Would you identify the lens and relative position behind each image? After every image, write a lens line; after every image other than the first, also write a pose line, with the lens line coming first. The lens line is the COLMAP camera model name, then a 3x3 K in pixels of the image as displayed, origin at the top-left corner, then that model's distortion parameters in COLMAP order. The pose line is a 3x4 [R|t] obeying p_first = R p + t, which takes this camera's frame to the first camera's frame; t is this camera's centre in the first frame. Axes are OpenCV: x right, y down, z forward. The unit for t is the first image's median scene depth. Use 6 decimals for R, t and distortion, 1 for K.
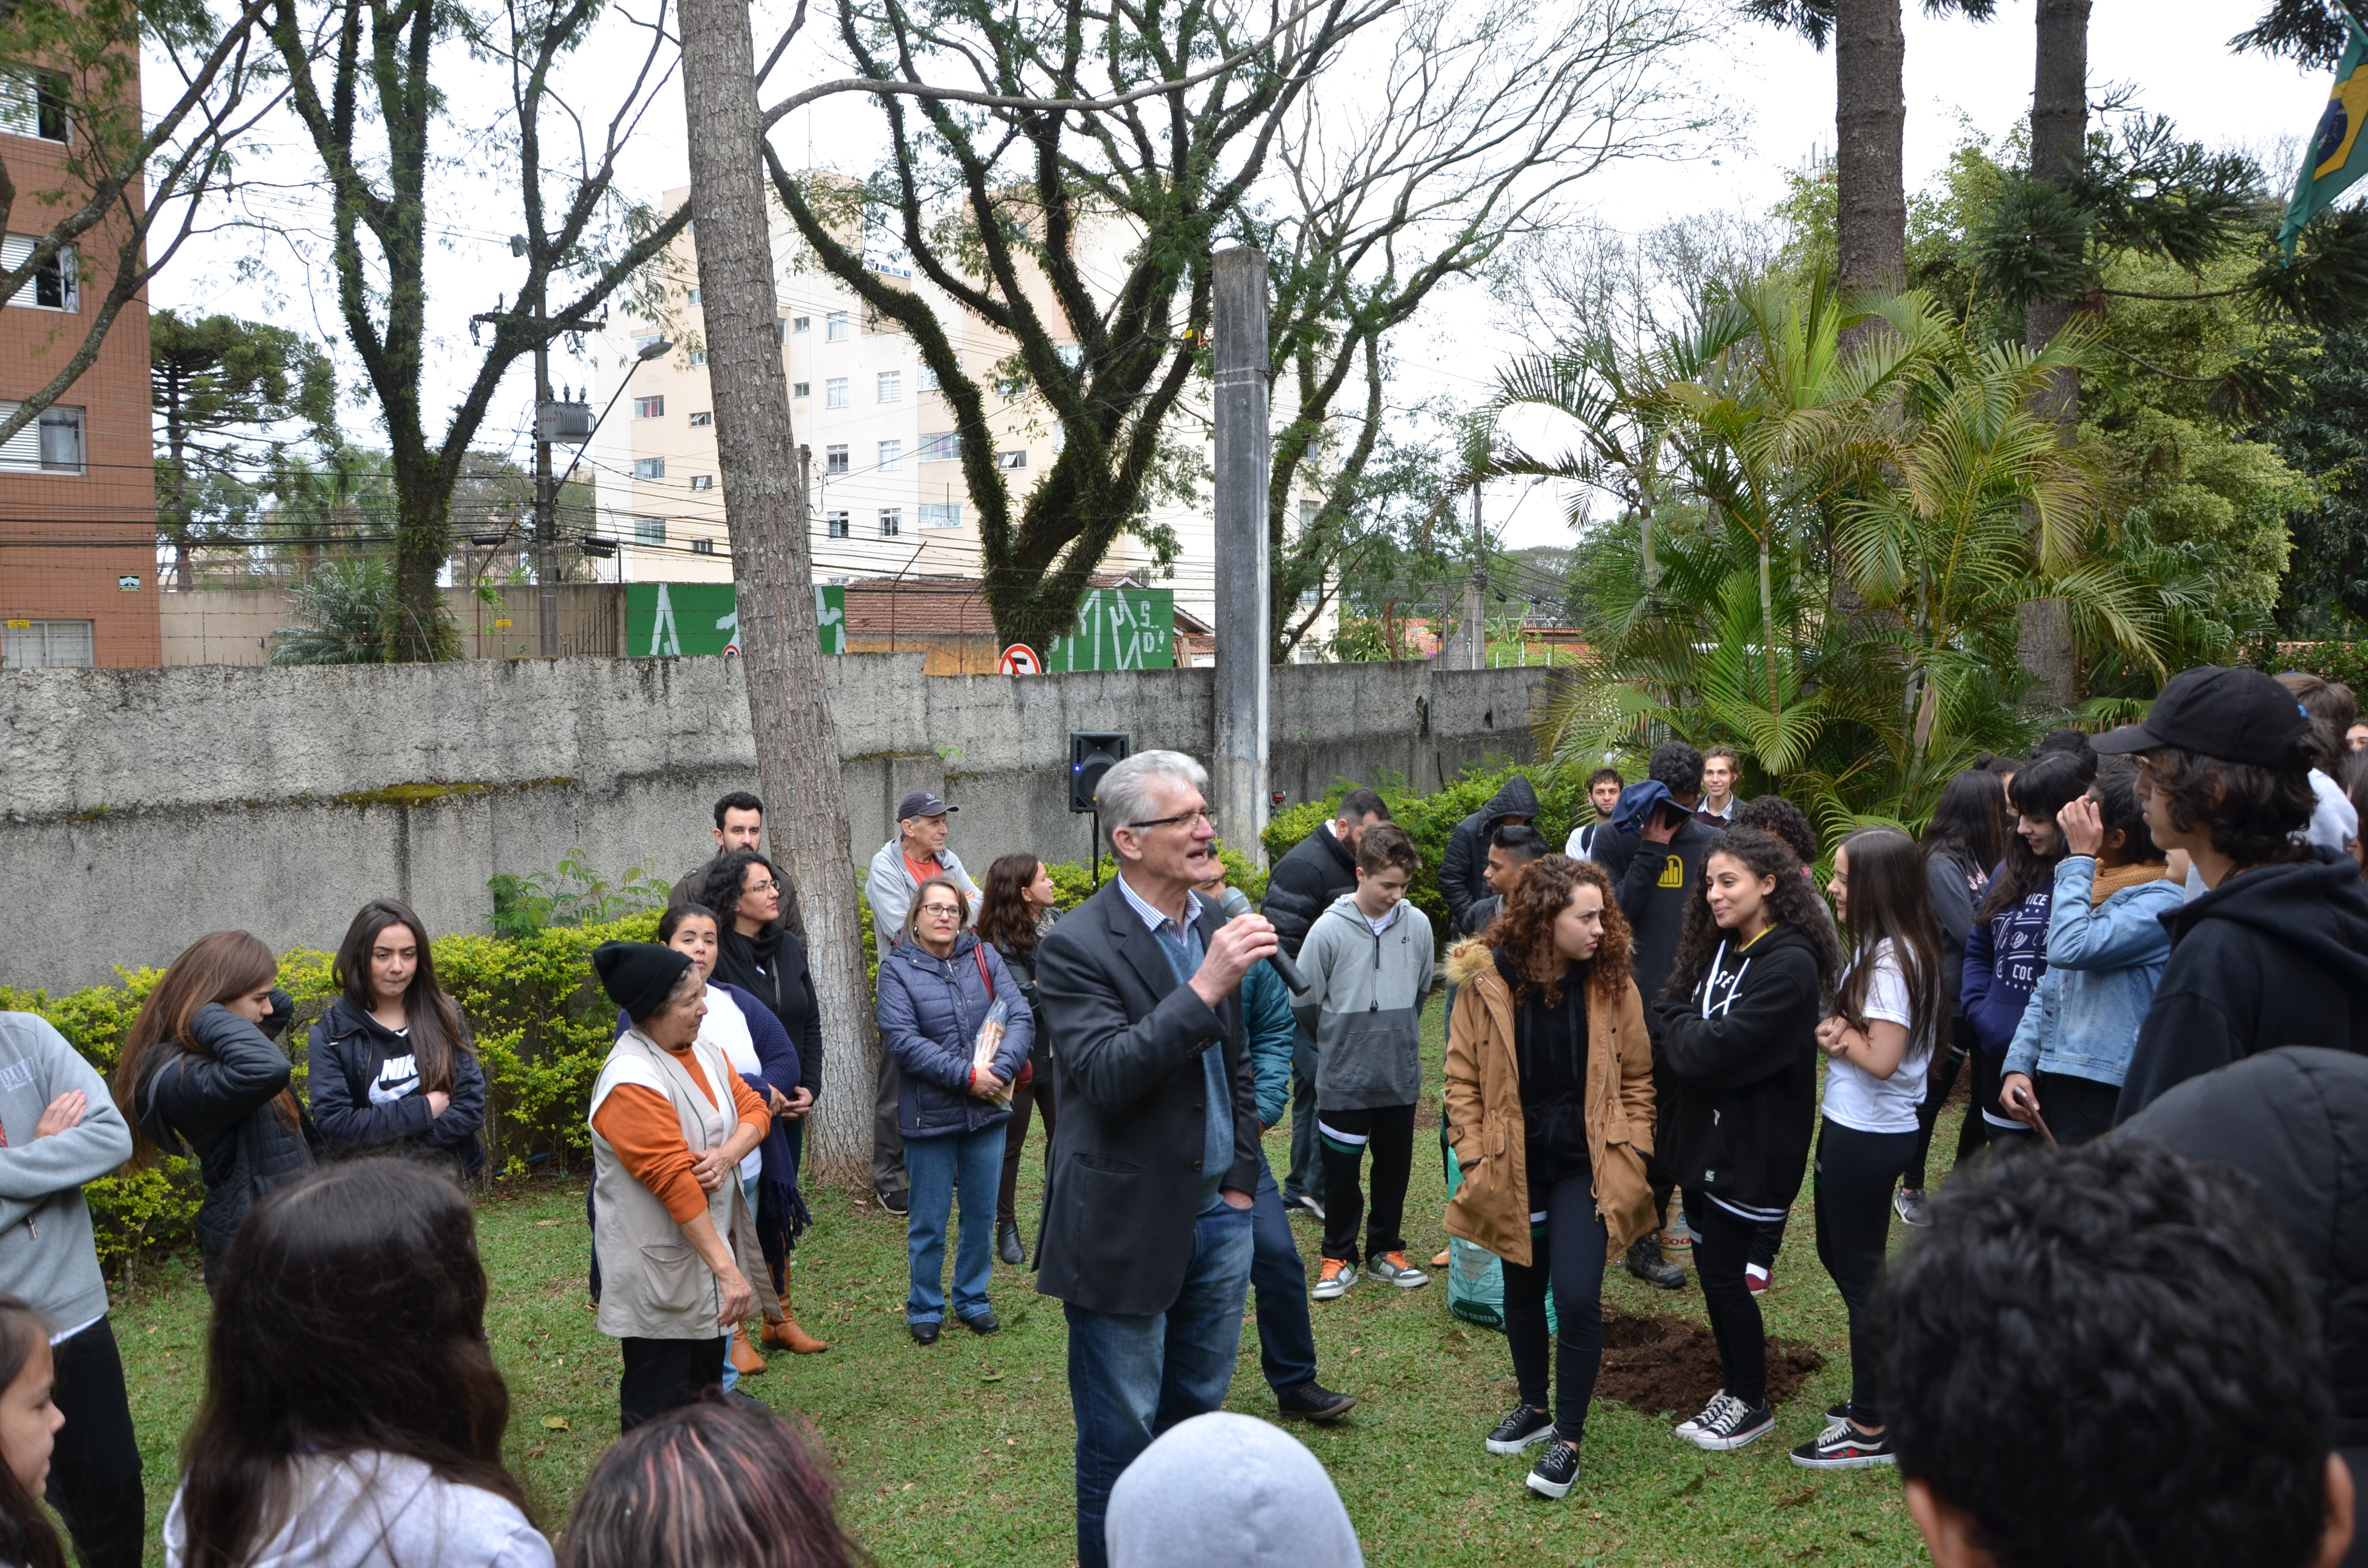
lens RADIAL K [[1858.9, 0, 1191.3], [0, 1858.9, 799.5], [0, 0, 1]] dist [-0.163030, 0.127998]
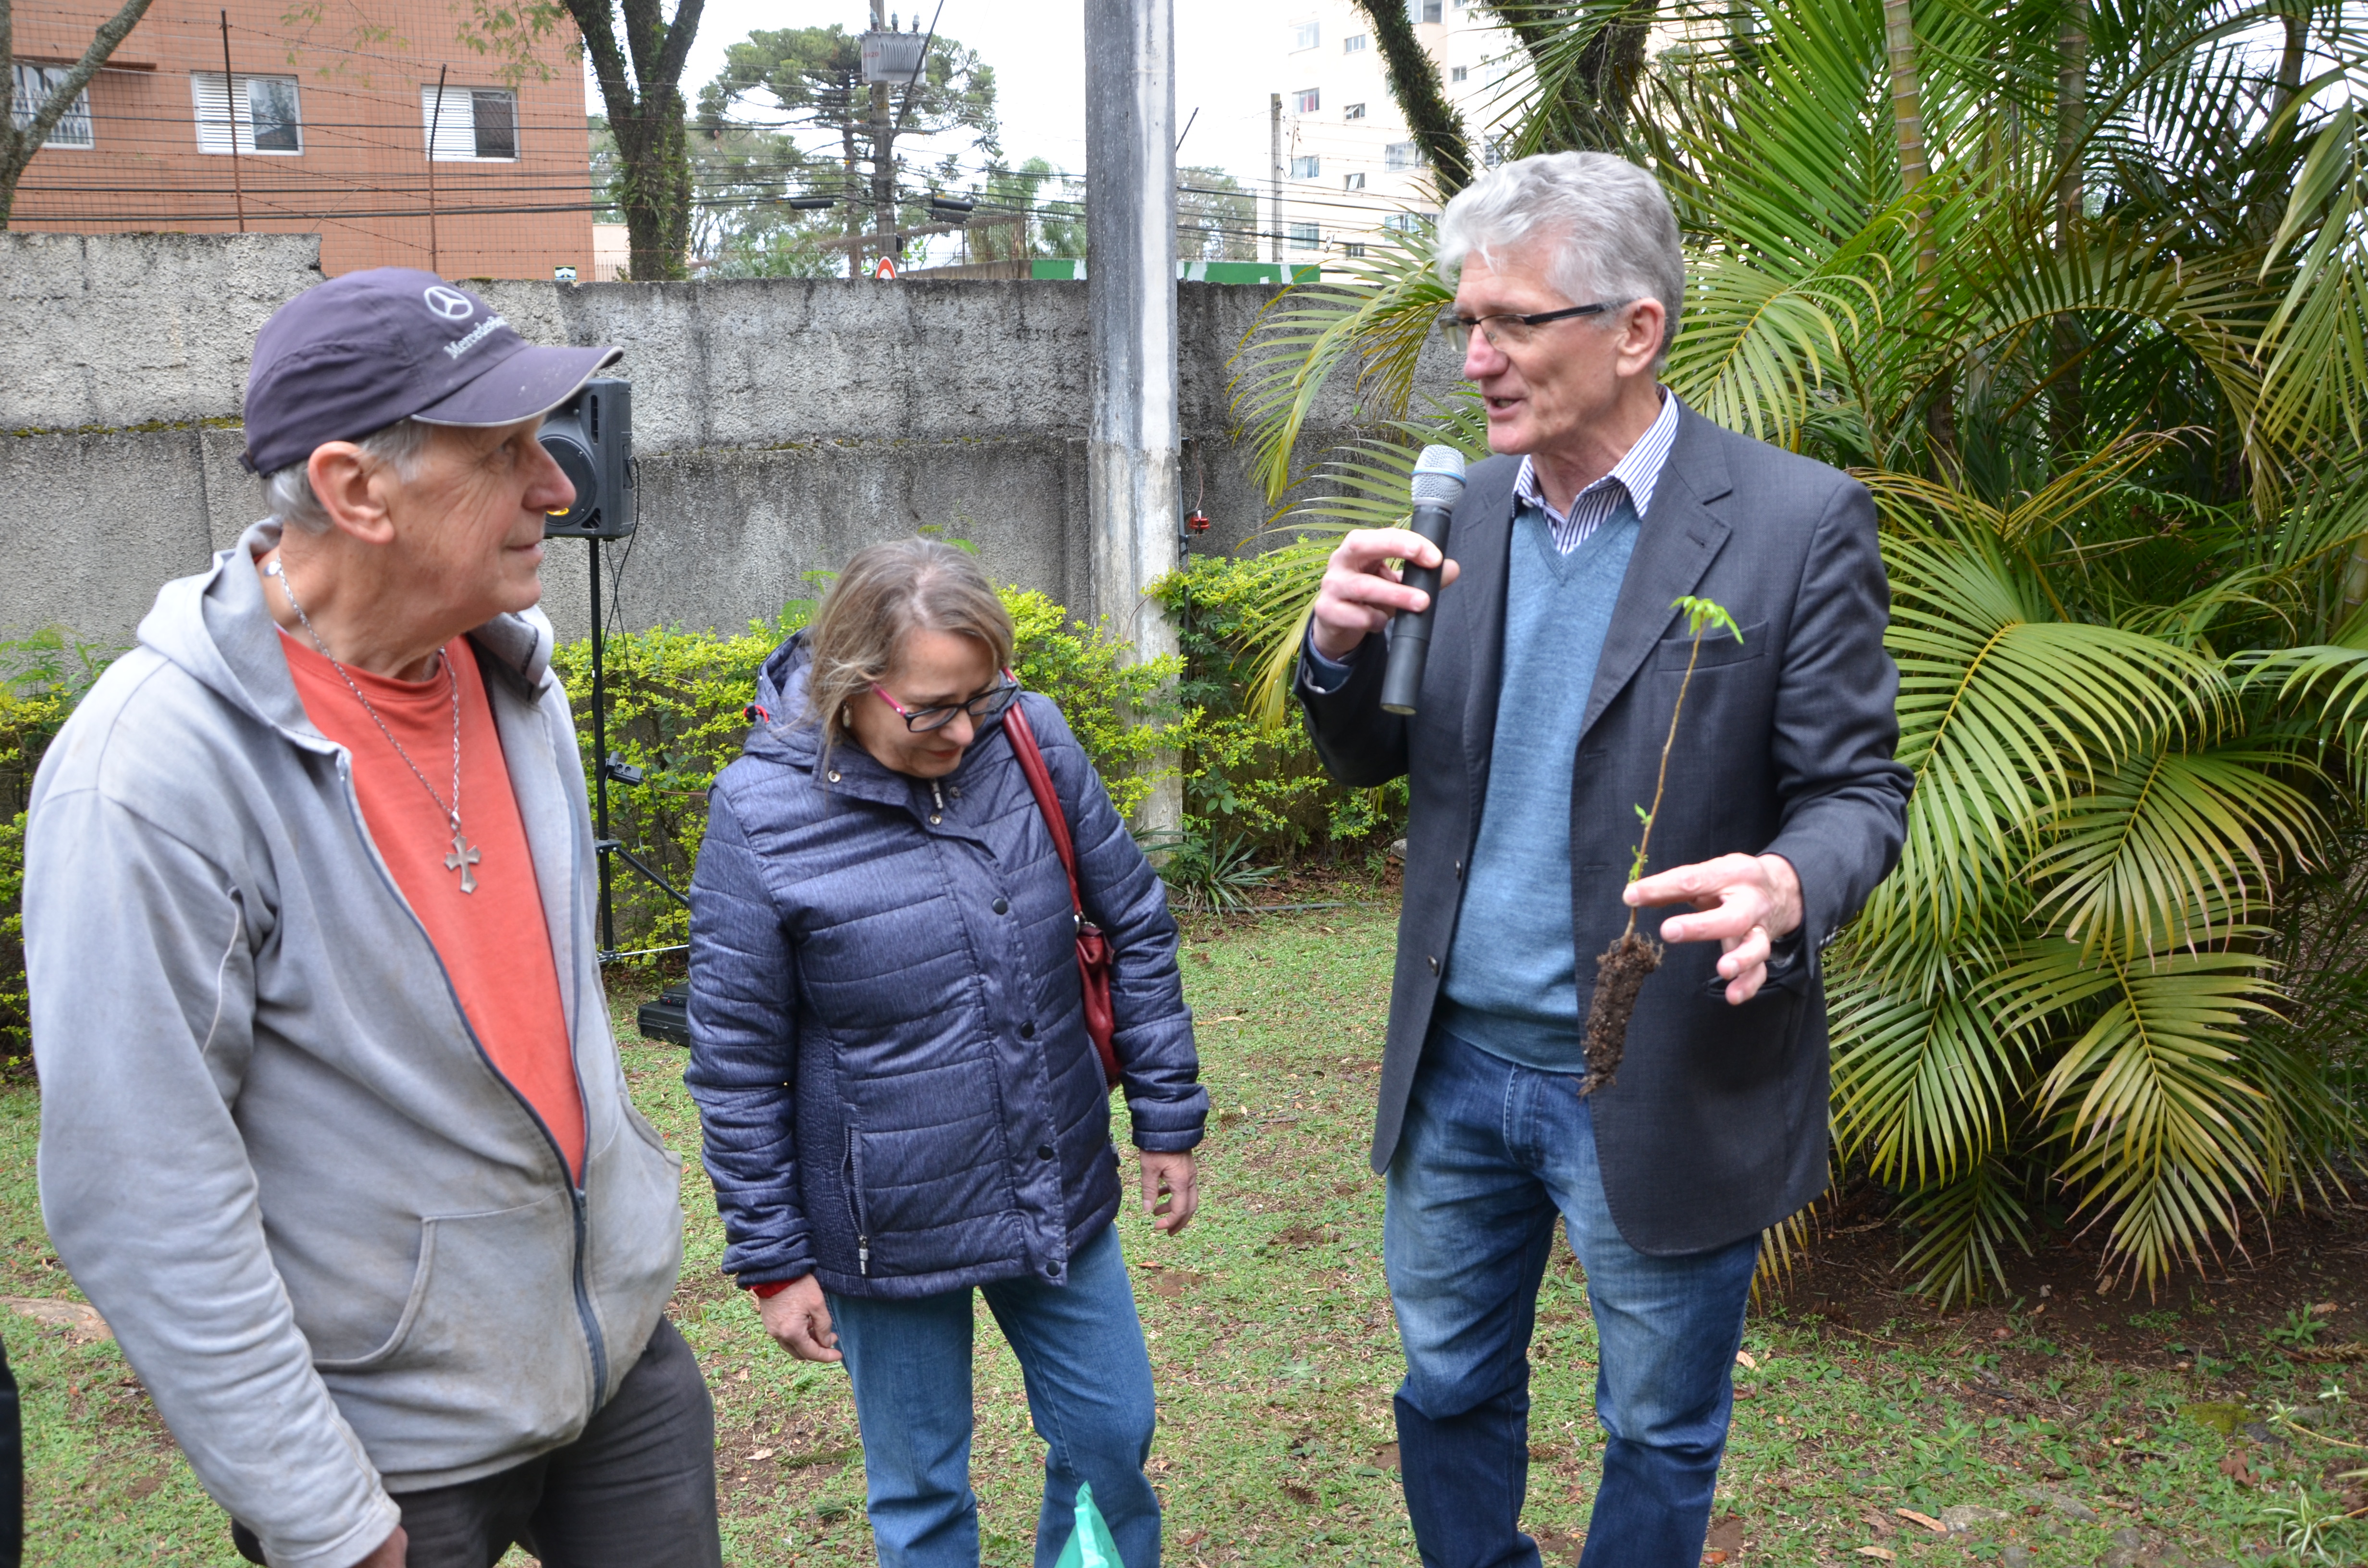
lens RADIAL K [[1858.9, 0, 1191.3], [0, 1858.9, 799.5], [0, 0, 1]] dist [-0.163030, 0.127998]
pose [[0.918016, 0.089304, -0.386357, 0.191711], [-0.032375, 0.987938, 0.151430, -0.002115], [0.395220, -0.126507, 0.909834, 0.374248]]
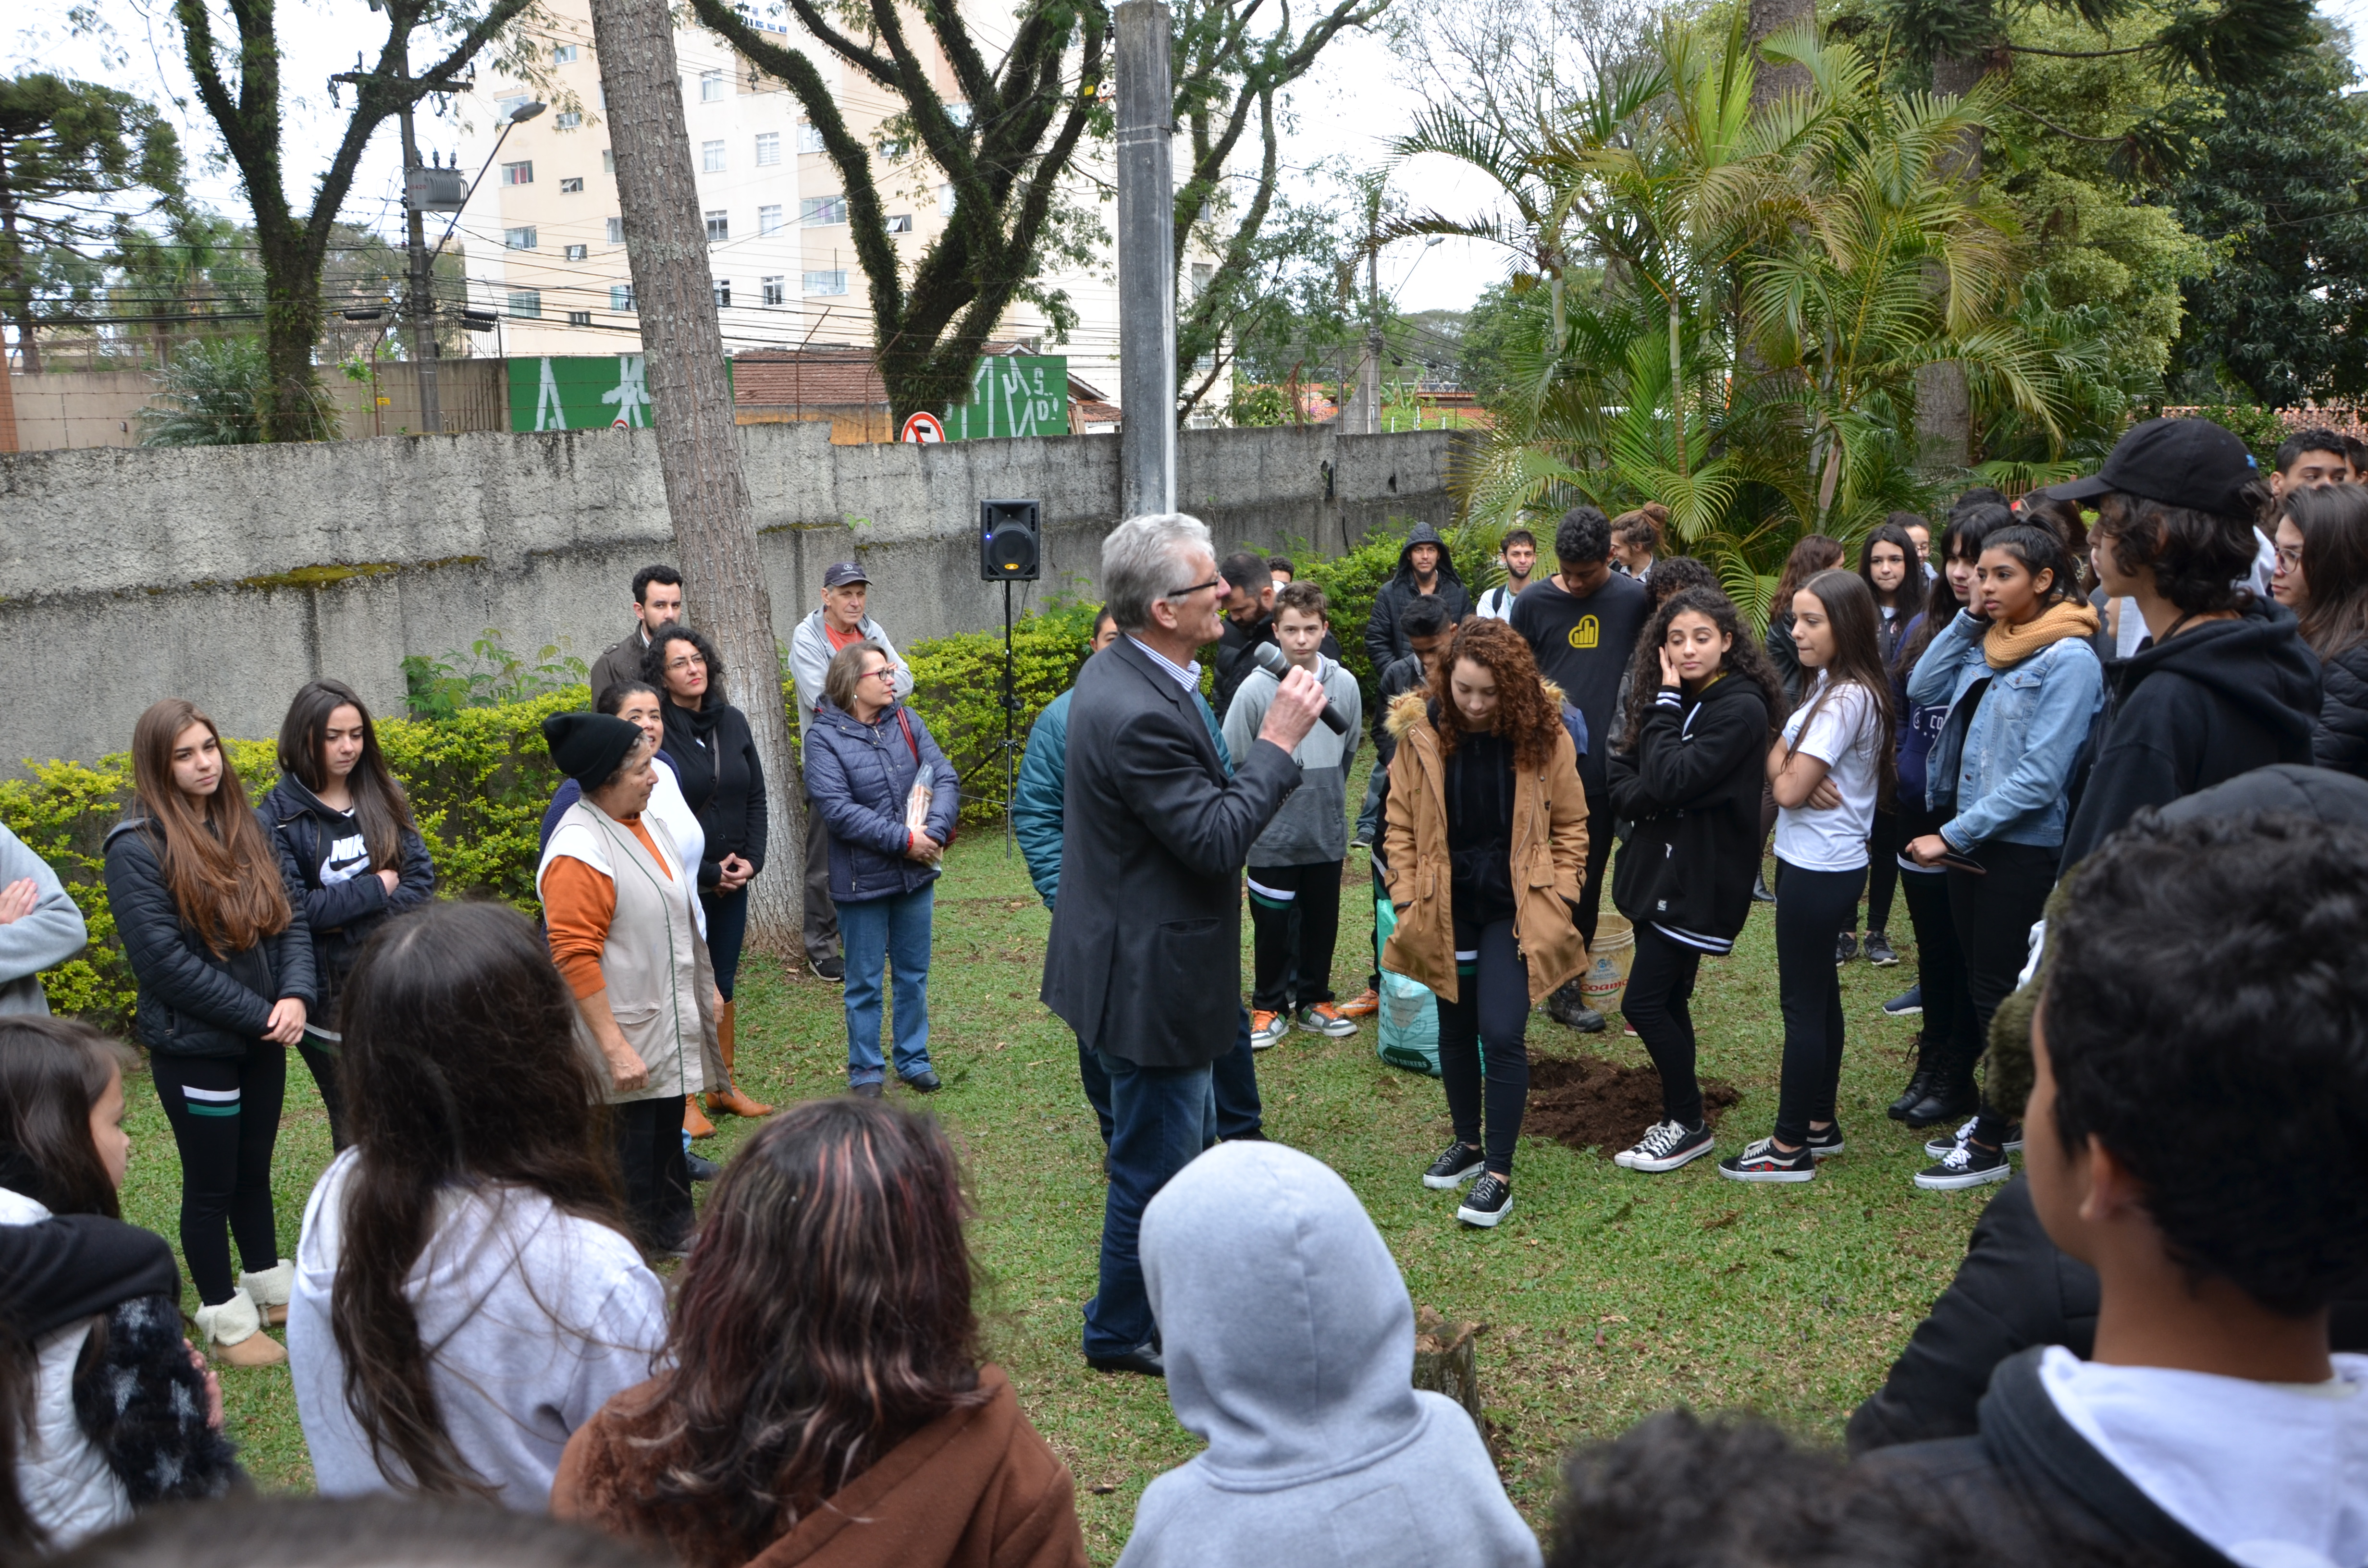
lens RADIAL K [[1858.9, 0, 1191.3], [0, 1858.9, 799.5], [0, 0, 1]] dist [-0.163030, 0.127998]
pose [[0.998263, -0.020049, 0.055393, -0.006438], [0.013058, 0.992223, 0.123786, 0.001150], [-0.057444, -0.122848, 0.990762, -0.003743]]
